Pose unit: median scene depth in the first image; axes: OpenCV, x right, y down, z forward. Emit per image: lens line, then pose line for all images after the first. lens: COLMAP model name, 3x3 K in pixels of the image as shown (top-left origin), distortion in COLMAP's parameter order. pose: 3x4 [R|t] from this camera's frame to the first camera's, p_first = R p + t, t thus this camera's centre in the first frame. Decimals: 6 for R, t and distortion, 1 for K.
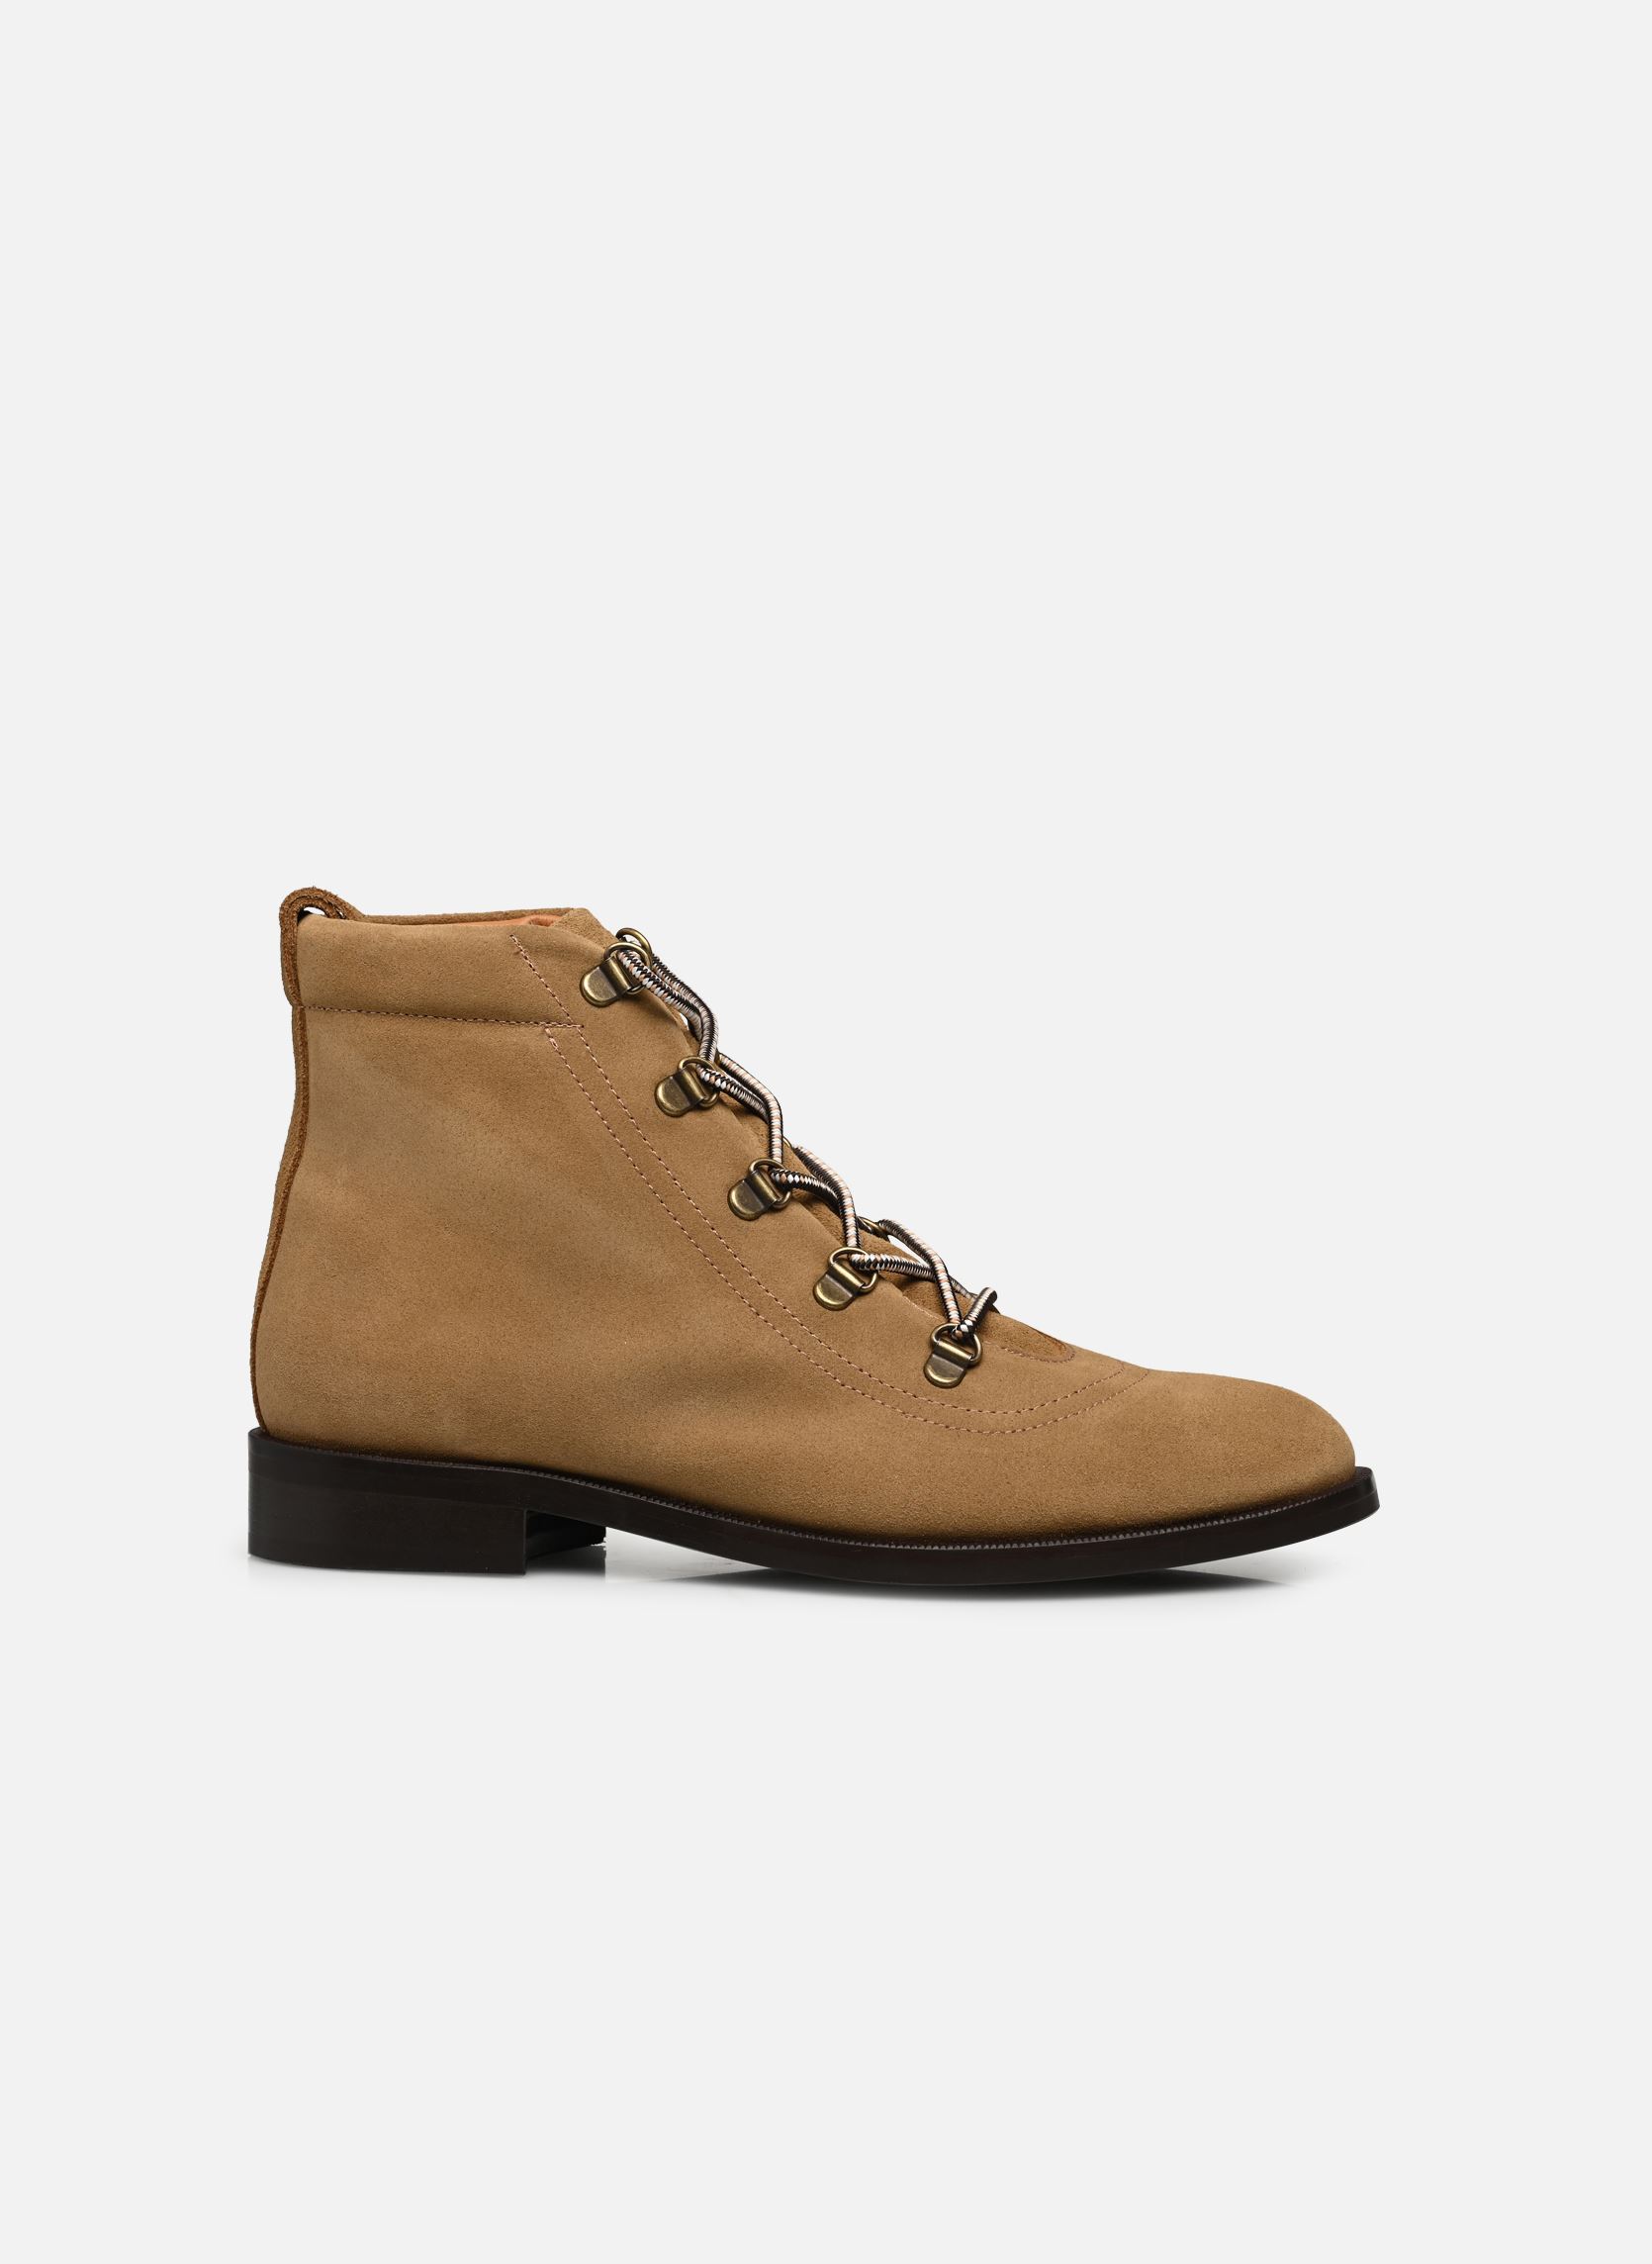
lens RADIAL K [[7367.2, 0, 826.2], [0, 7367.2, 1133.2], [0, 0, 1]] dist [-0.208612, 0.000000]
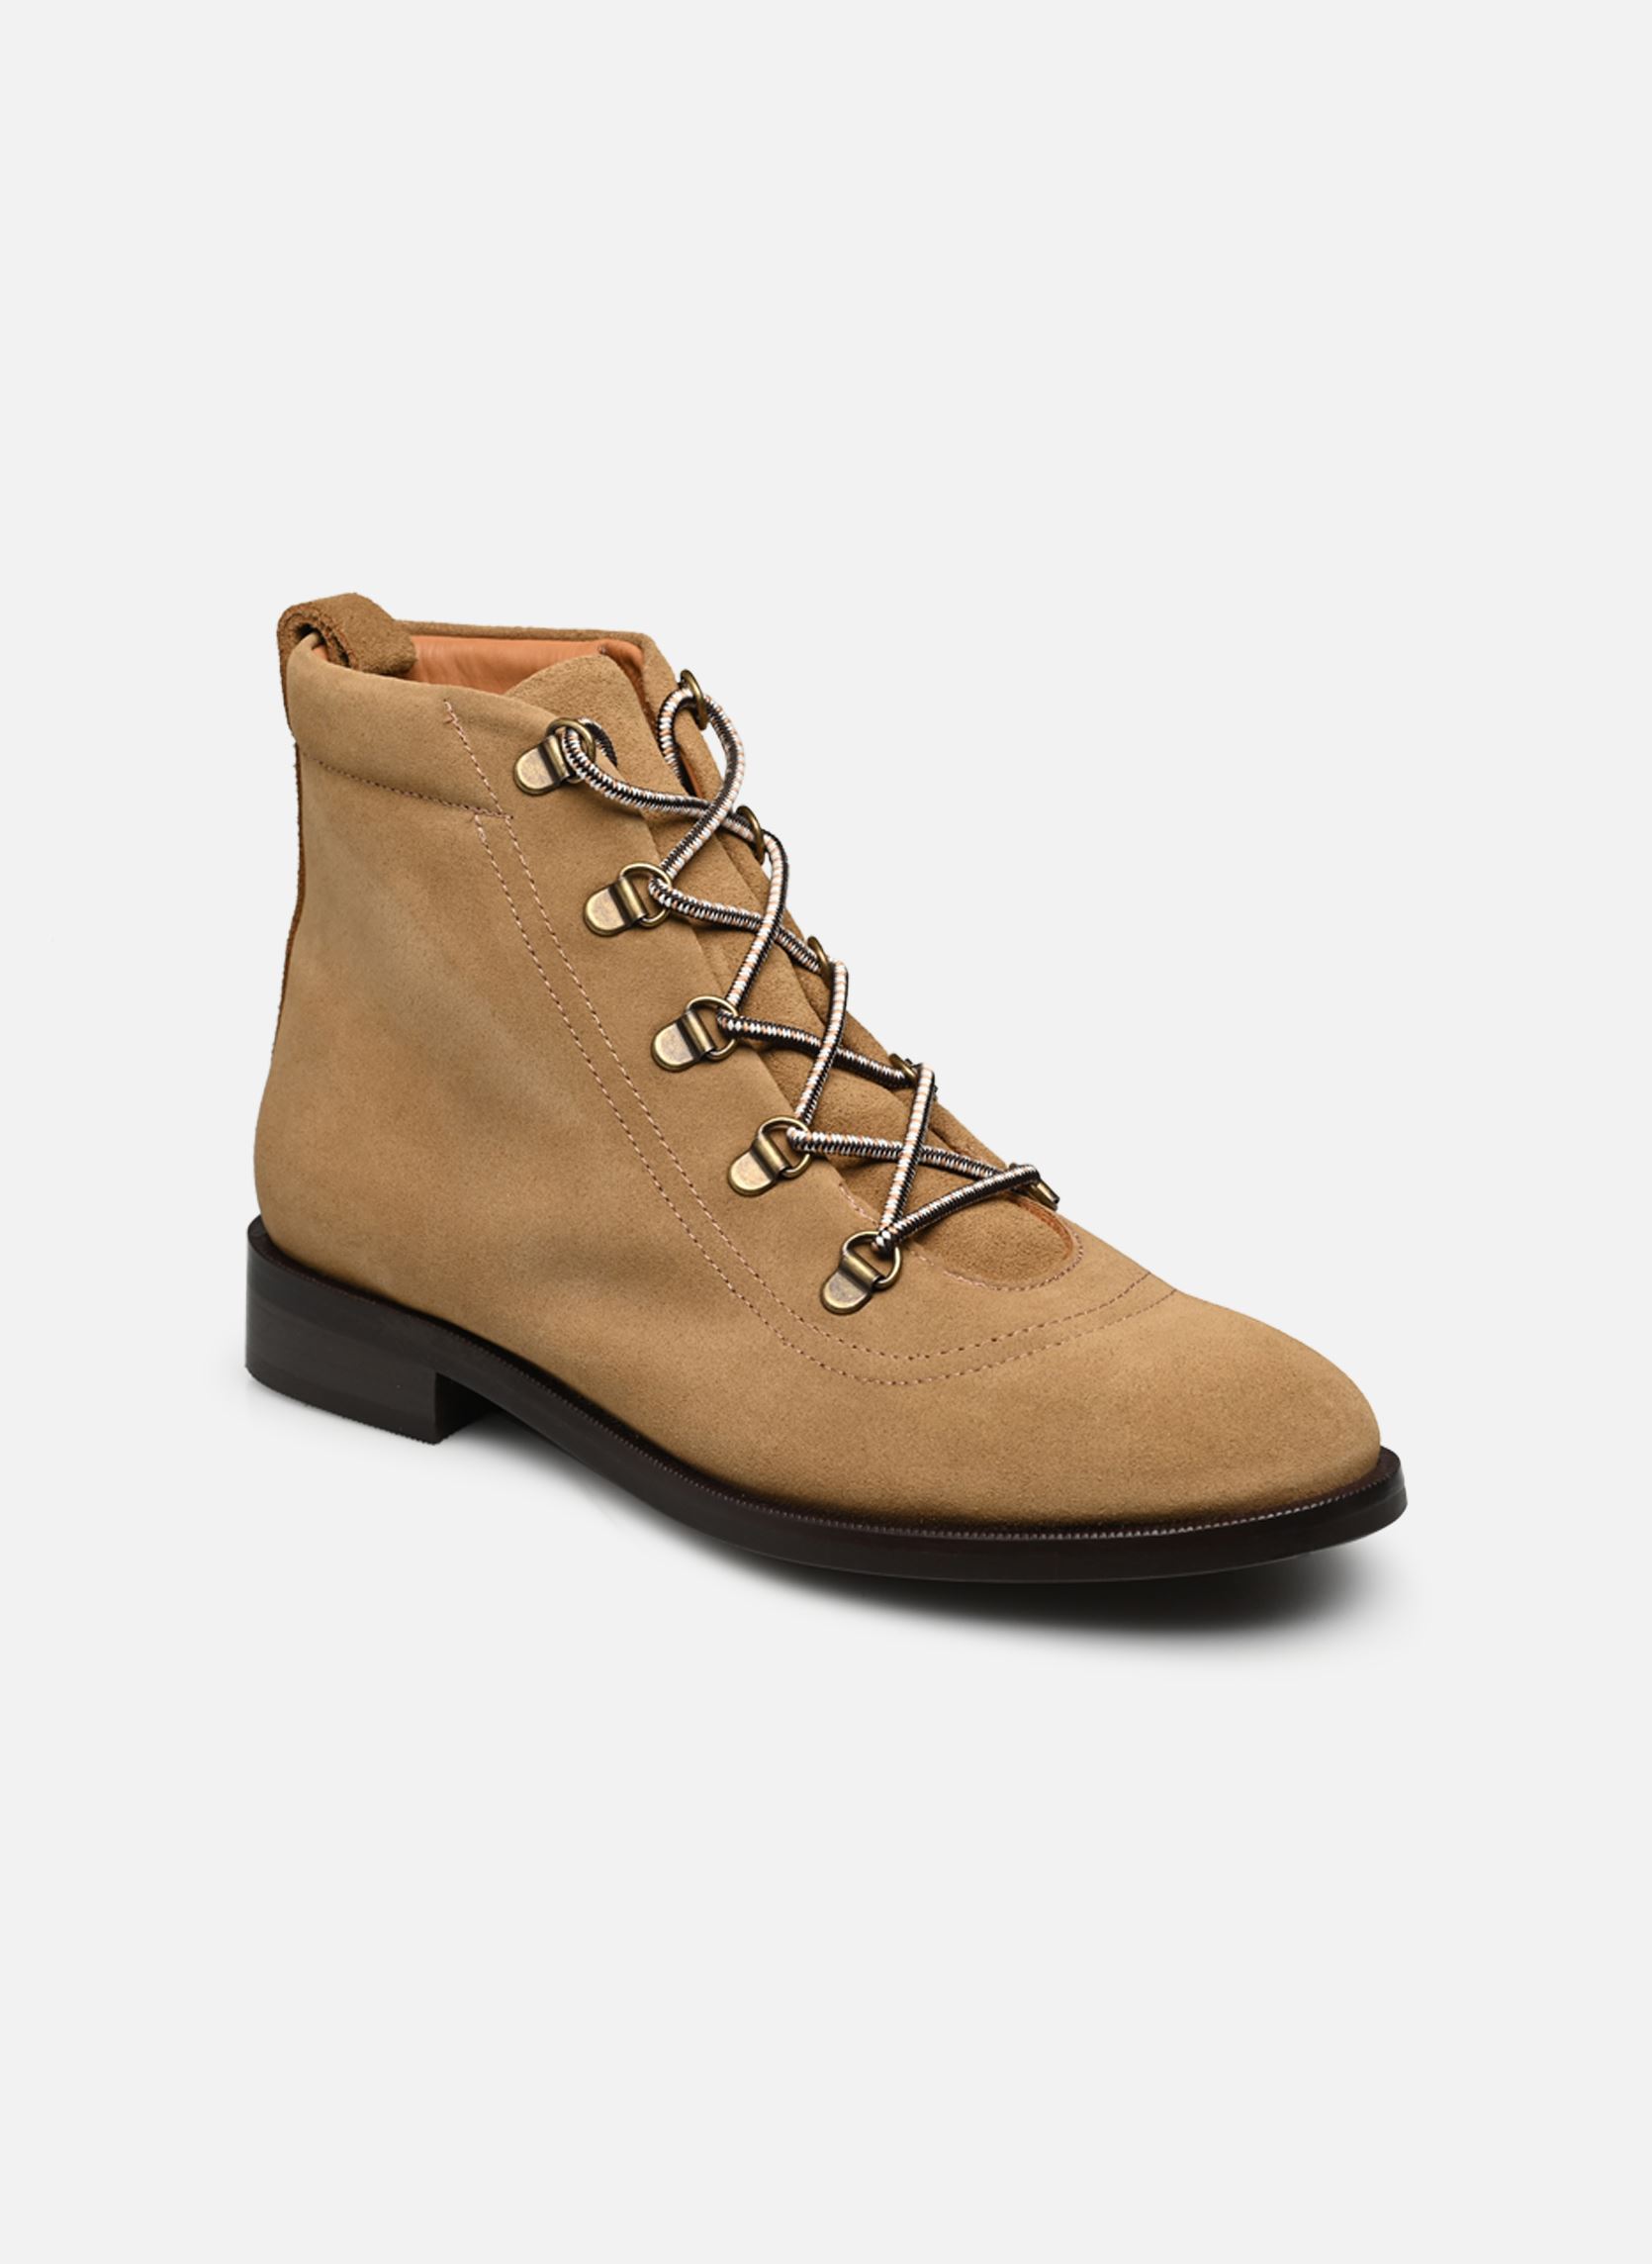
lens RADIAL K [[7367.2, 0, 825.9], [0, 7367.2, 1132.1], [0, 0, 1]] dist [-0.208612, 0.000000]
pose [[0.799049, 0.154433, -0.581095, 0.485354], [-0.012631, 0.970550, 0.240567, -0.180977], [0.601133, -0.184885, 0.777468, 0.367753]]
